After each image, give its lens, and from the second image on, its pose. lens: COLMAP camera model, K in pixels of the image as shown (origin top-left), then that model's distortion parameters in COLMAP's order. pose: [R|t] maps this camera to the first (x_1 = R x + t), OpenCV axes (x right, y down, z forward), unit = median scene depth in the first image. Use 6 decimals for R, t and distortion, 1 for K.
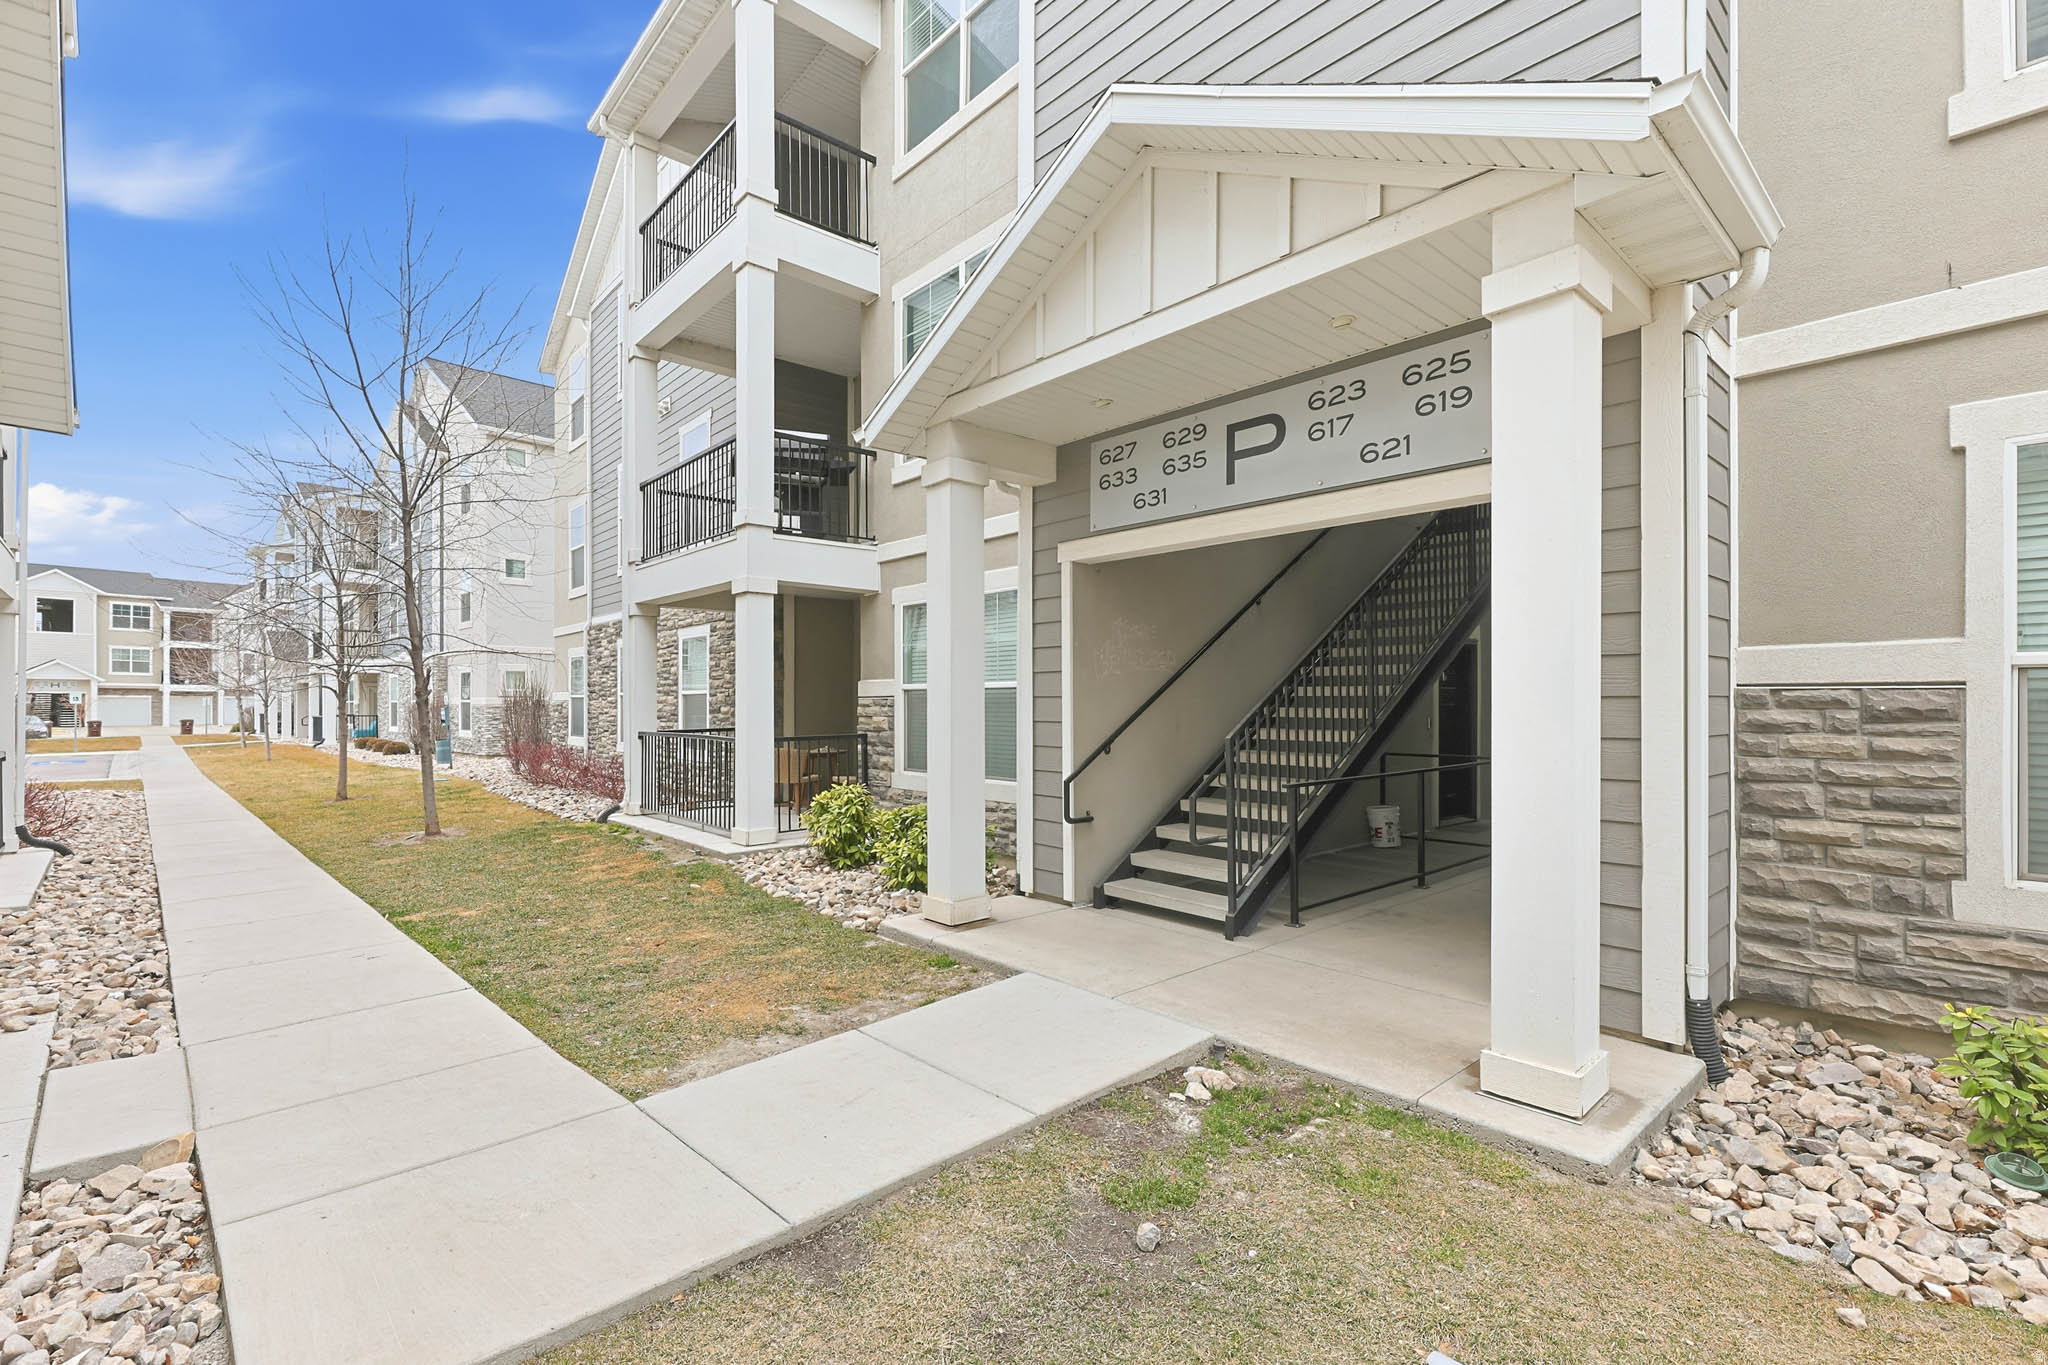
lens RADIAL K [[898.9, 0, 1041.3], [0, 898.9, 699.3], [0, 0, 1]] dist [-0.000891, -0.000073]
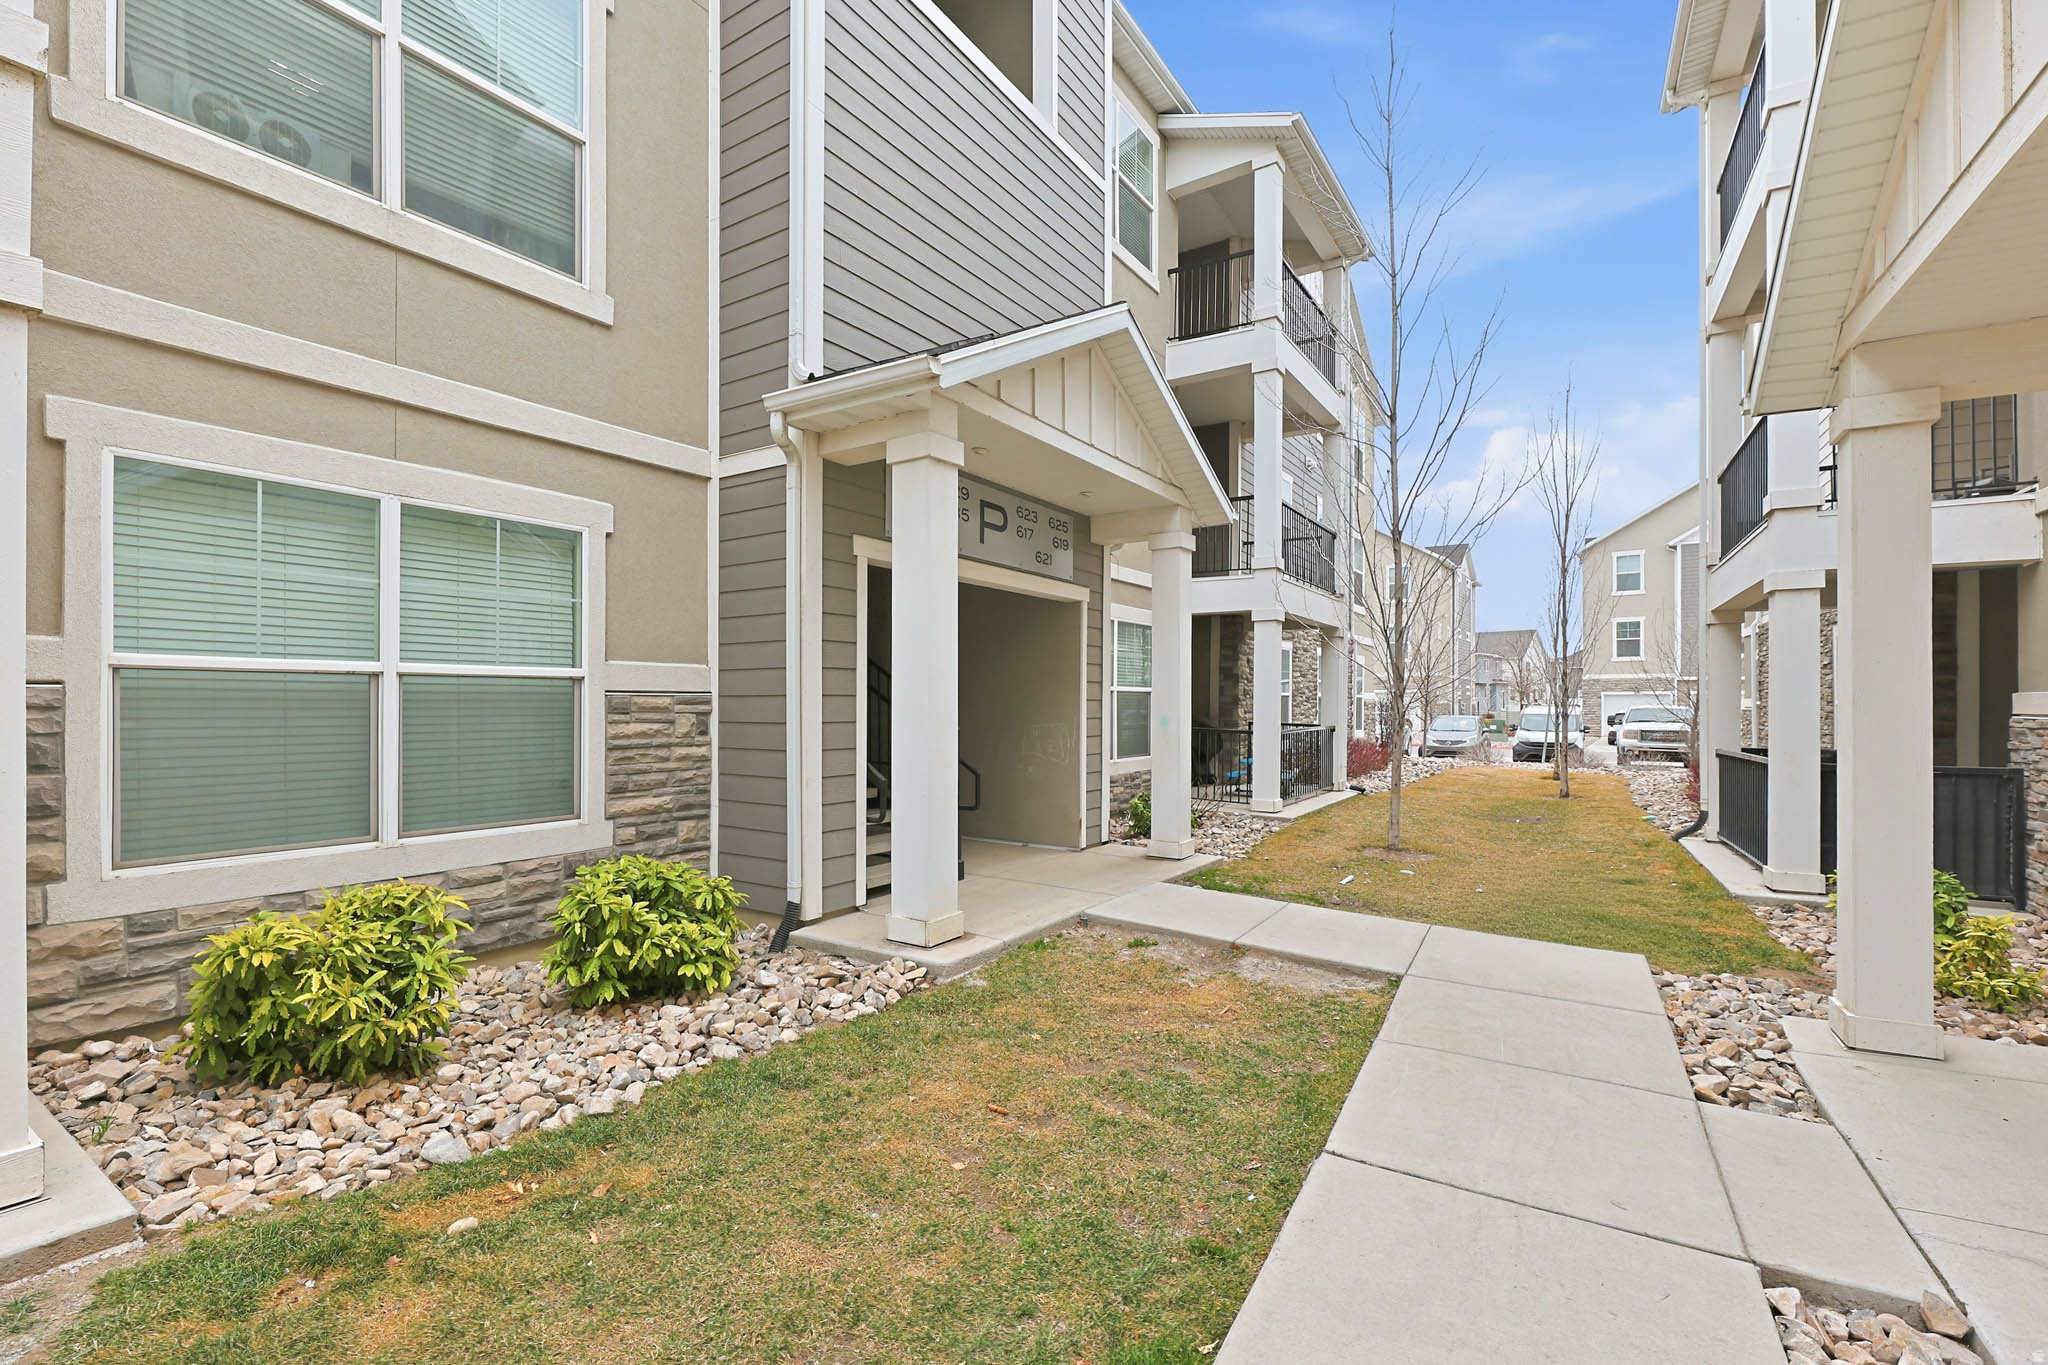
lens RADIAL K [[898.9, 0, 1041.3], [0, 898.9, 699.3], [0, 0, 1]] dist [-0.000891, -0.000073]
pose [[-0.256099, 0.001393, 0.966650, -1.154585], [-0.004685, 0.999985, -0.002682, -0.000620], [-0.966639, -0.005216, -0.256088, 1.289842]]
